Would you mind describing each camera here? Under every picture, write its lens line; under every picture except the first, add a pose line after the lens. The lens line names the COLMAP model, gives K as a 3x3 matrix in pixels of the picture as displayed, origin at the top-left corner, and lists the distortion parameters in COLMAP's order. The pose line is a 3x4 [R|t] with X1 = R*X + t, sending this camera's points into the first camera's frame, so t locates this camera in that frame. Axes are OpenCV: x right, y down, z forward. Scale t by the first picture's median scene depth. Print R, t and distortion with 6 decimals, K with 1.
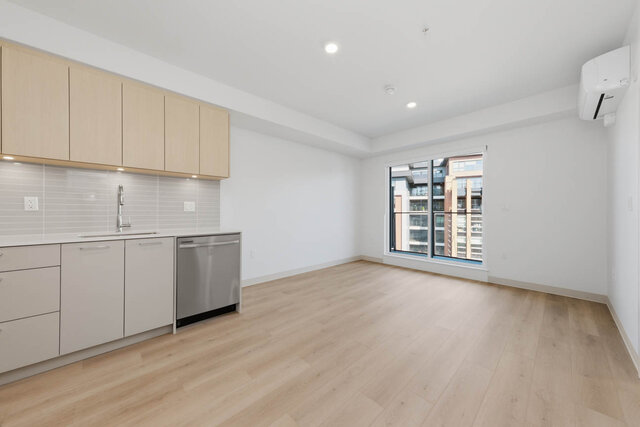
lens RADIAL K [[229.8, 0, 319.9], [0, 229.8, 211.7], [0, 0, 1]] dist [0.001796, 0.000248]
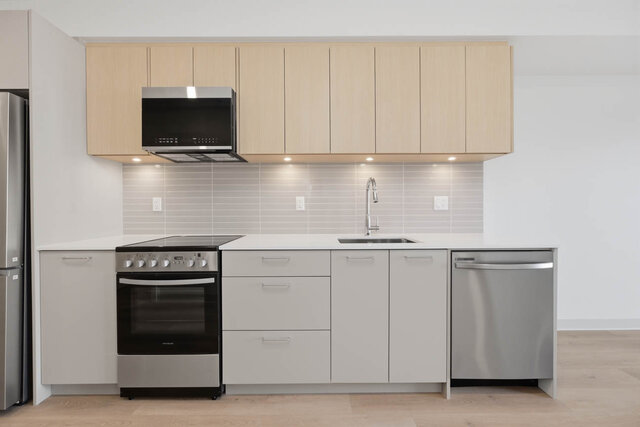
lens RADIAL K [[250.8, 0, 316.5], [0, 250.8, 212.0], [0, 0, 1]] dist [0.001034, 0.000089]
pose [[0.726582, -0.002555, -0.687075, -0.327847], [0.007115, 0.999967, 0.003805, -0.001070], [0.687043, -0.007653, 0.726576, 0.186579]]
